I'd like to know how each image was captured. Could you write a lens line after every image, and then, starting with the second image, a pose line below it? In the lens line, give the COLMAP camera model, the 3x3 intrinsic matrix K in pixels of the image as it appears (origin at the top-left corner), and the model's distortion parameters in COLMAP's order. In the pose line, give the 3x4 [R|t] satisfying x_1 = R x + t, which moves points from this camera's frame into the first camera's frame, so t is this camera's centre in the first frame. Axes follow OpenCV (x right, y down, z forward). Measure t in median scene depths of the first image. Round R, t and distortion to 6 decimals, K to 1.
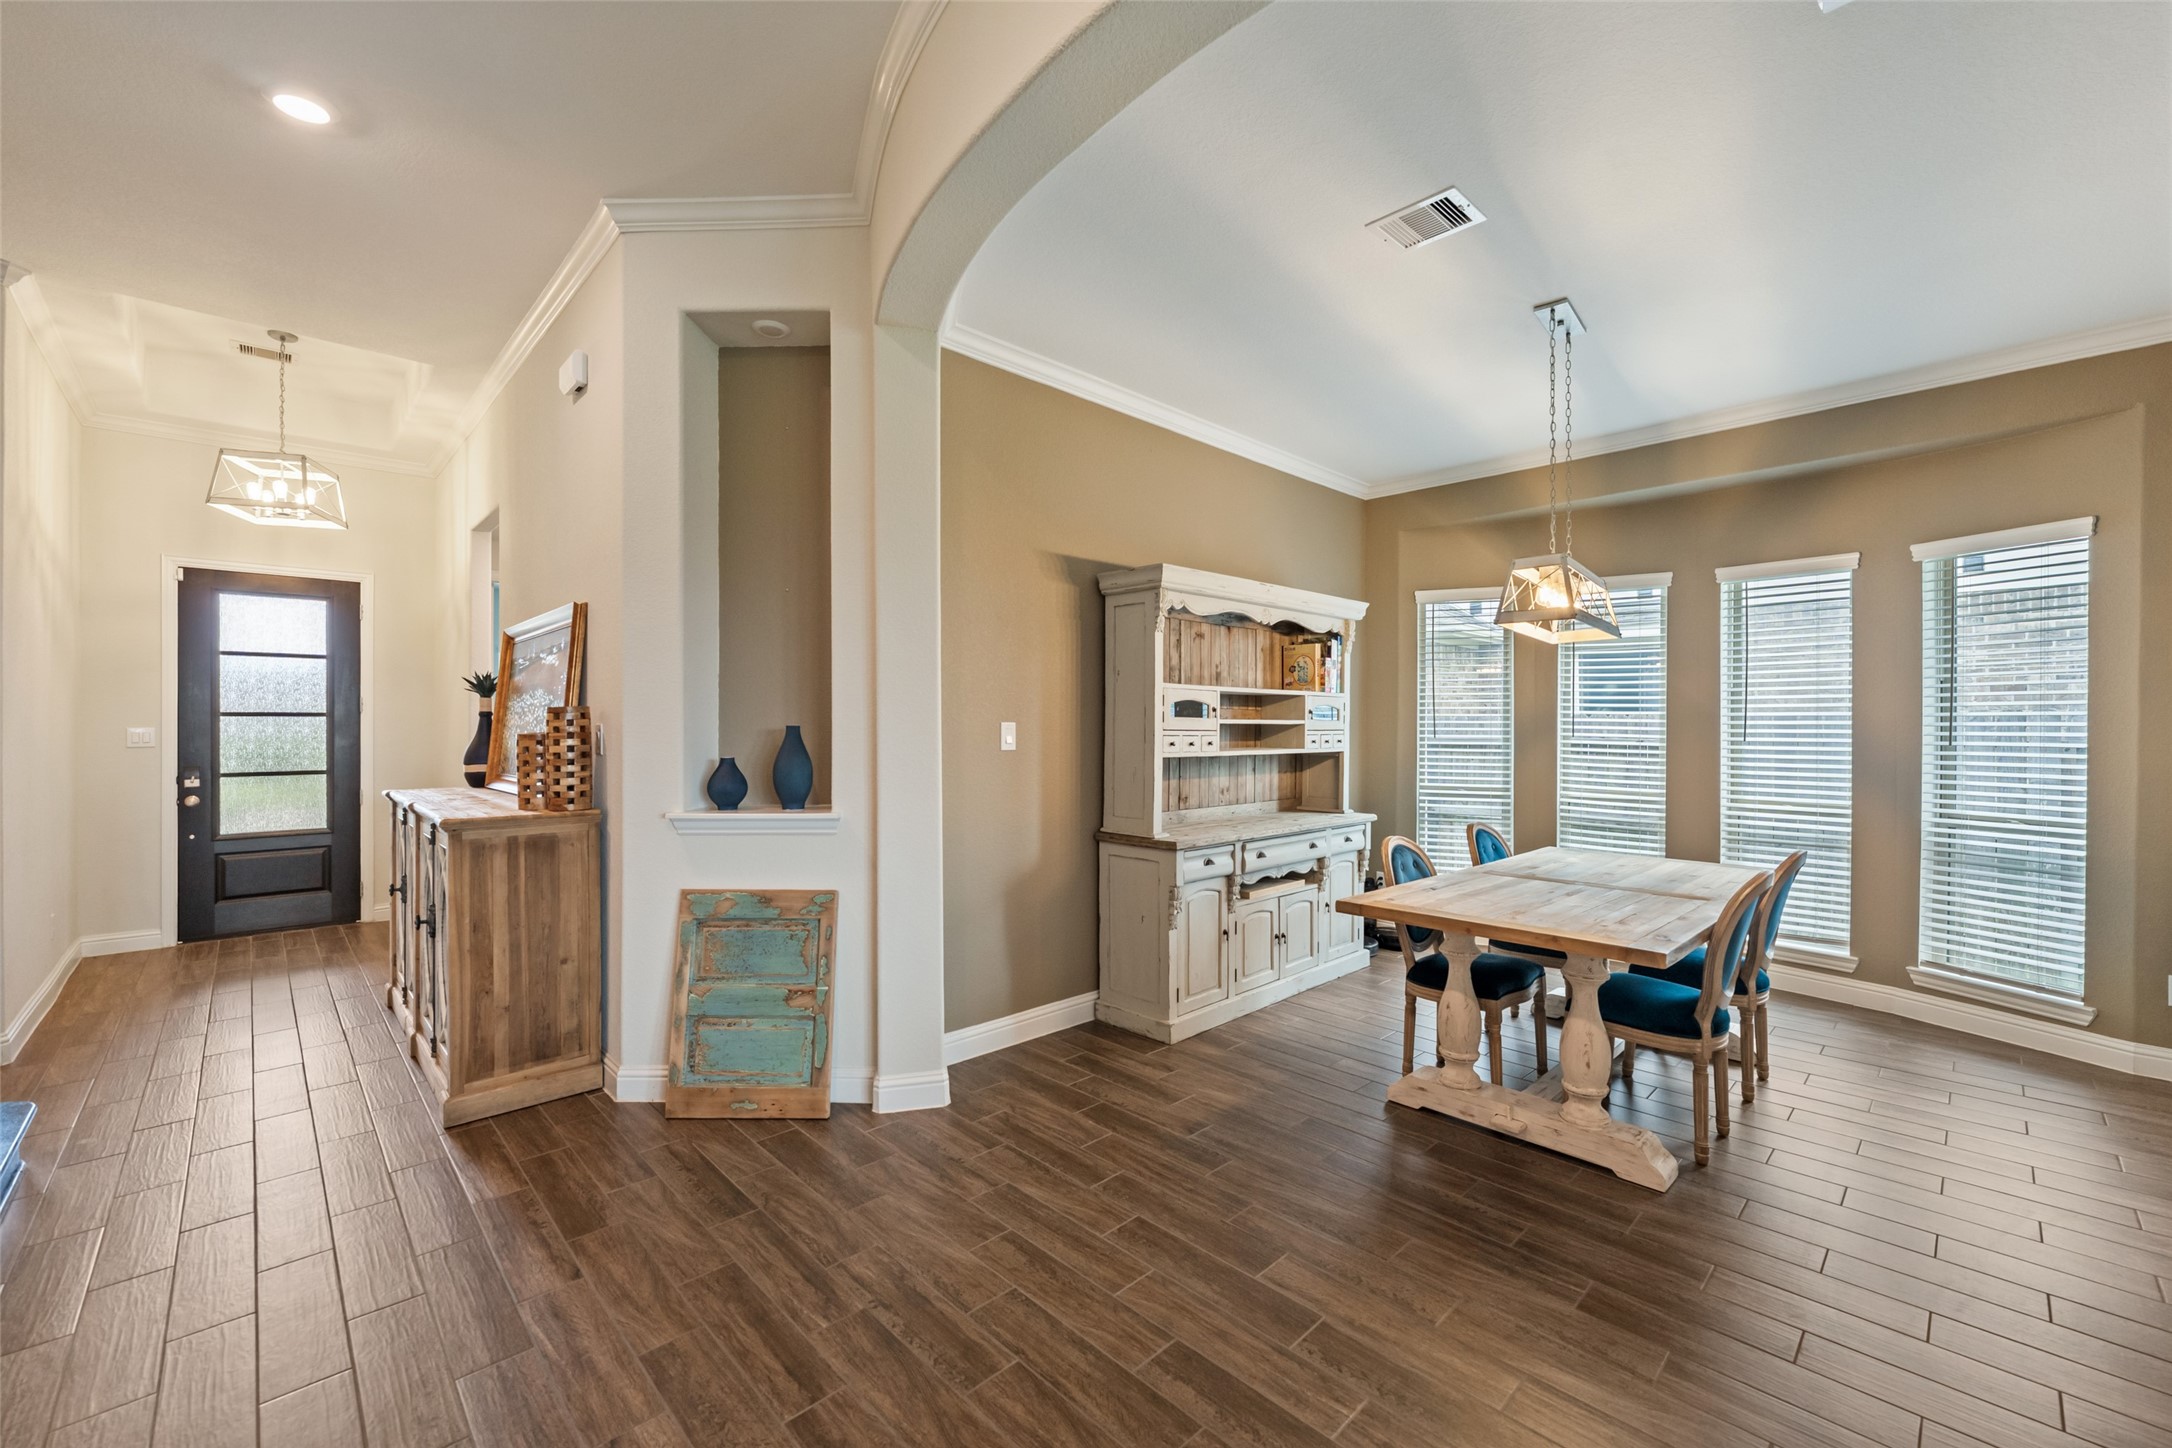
lens RADIAL K [[843.4, 0, 1102.9], [0, 843.4, 719.3], [0, 0, 1]] dist [-0.000106, -0.000040]
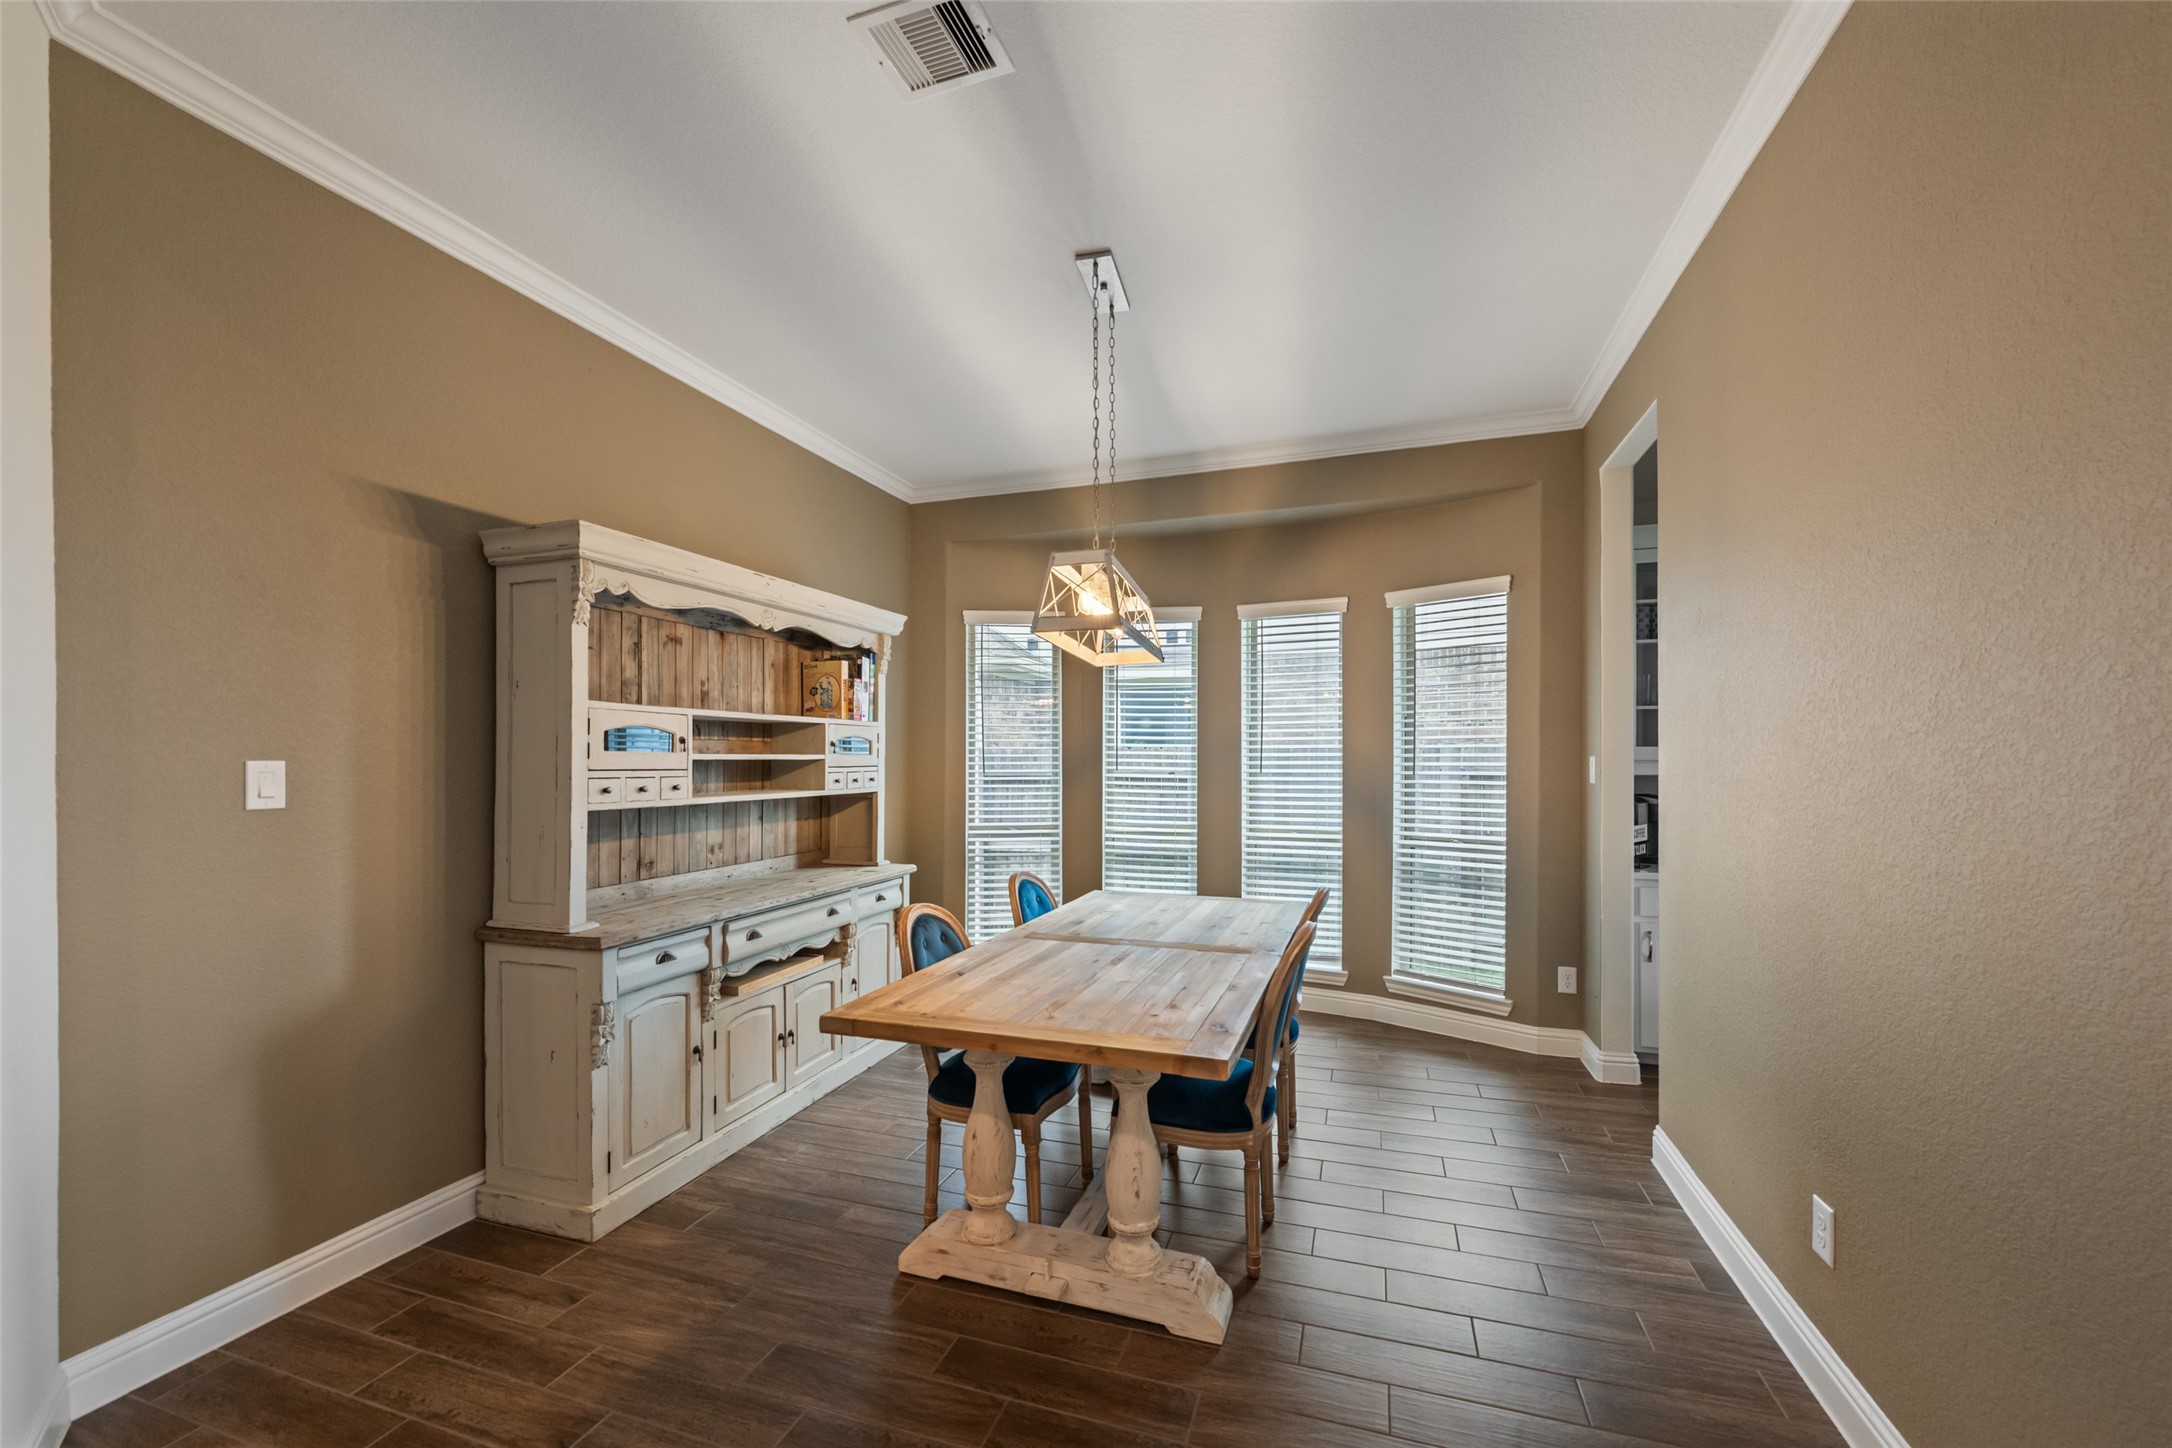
lens RADIAL K [[843.4, 0, 1084.9], [0, 843.4, 754.4], [0, 0, 1]] dist [-0.000106, -0.000040]
pose [[0.890506, -0.004365, 0.454950, 0.117643], [0.003233, 0.999989, 0.003268, -0.000974], [-0.454959, -0.001440, 0.890511, 0.215549]]
